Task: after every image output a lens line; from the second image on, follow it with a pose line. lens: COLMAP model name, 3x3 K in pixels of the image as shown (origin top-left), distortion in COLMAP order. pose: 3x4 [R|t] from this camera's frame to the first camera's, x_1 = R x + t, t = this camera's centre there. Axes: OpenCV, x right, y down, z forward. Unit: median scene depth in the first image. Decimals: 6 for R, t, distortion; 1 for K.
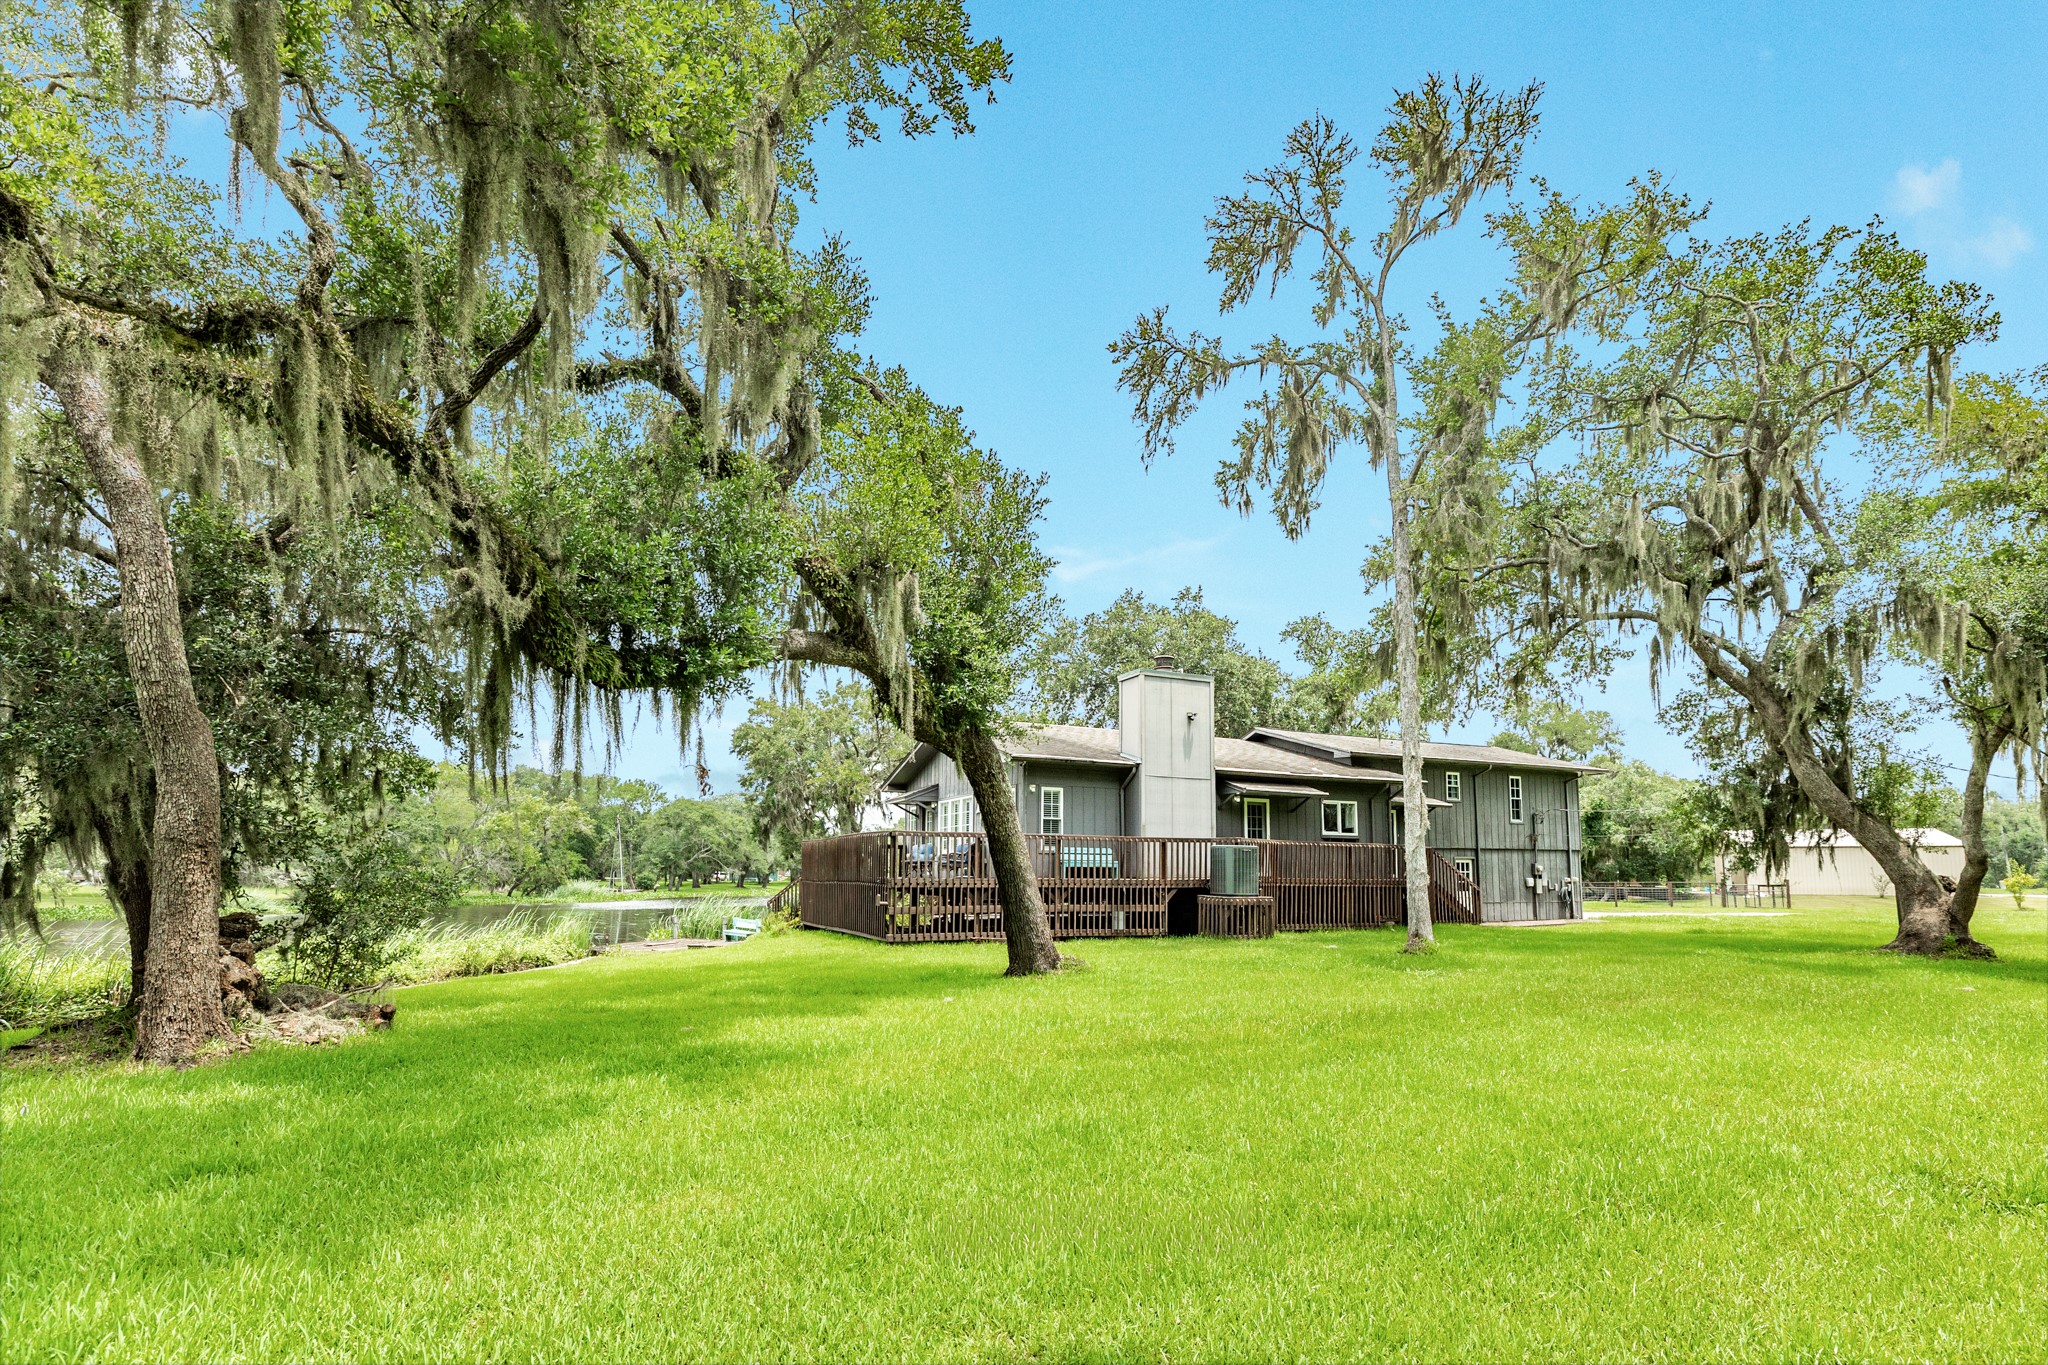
lens RADIAL K [[926.7, 0, 996.4], [0, 926.7, 707.4], [0, 0, 1]] dist [0.025983, -0.000210]
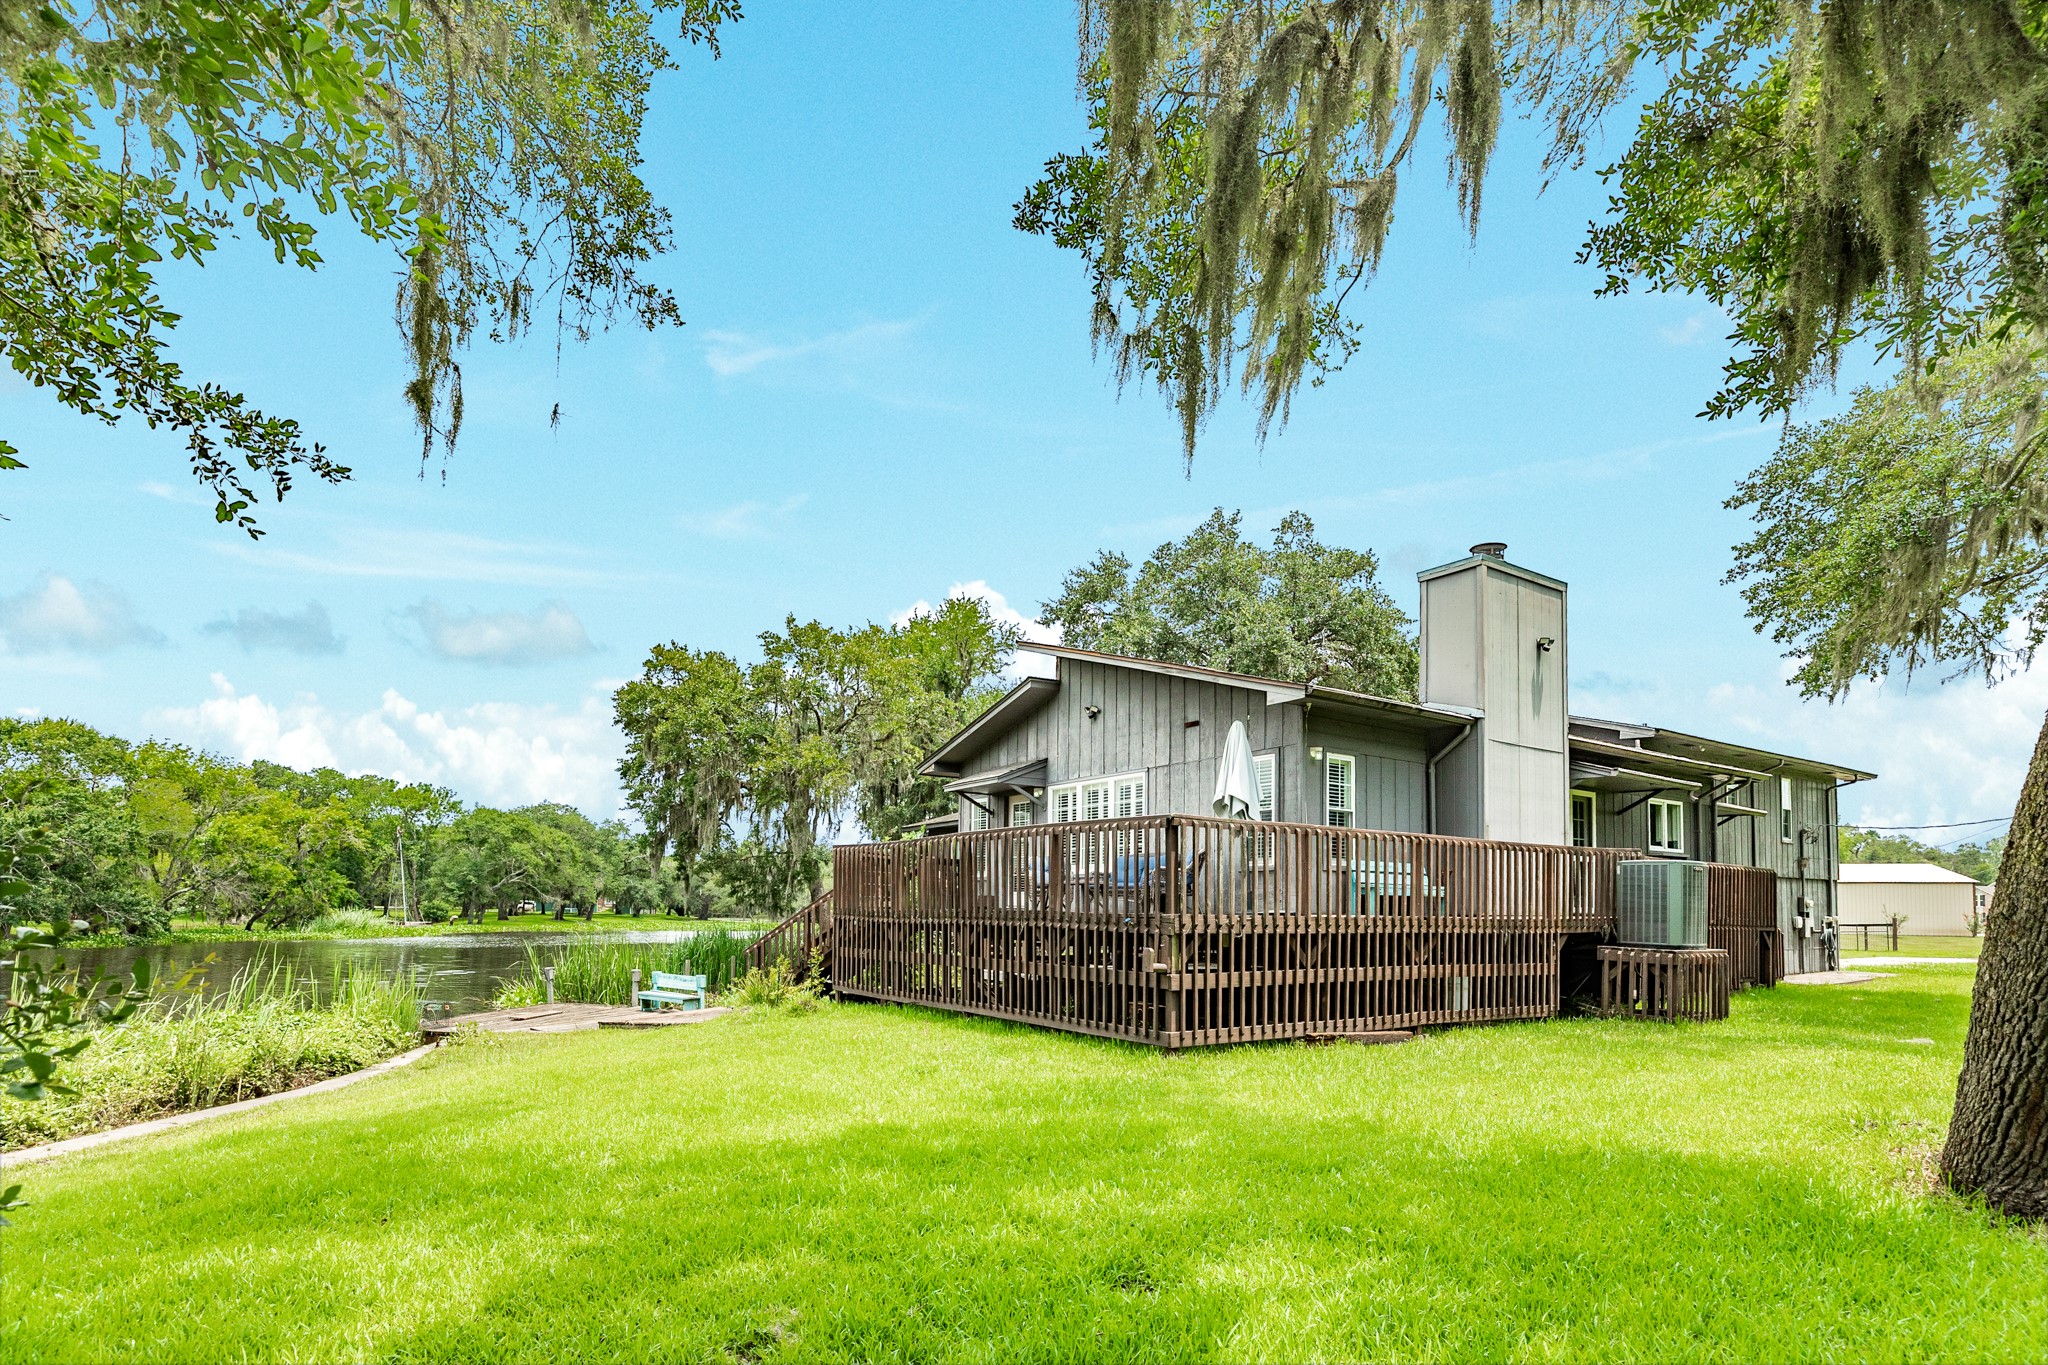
lens RADIAL K [[1047.2, 0, 1021.5], [0, 1047.2, 793.7], [0, 0, 1]] dist [0.013057, -0.000062]
pose [[0.987341, 0.024523, 0.156707, -0.112889], [-0.035493, 0.997081, 0.067594, 0.036853], [-0.154592, -0.072301, 0.985329, 0.202800]]
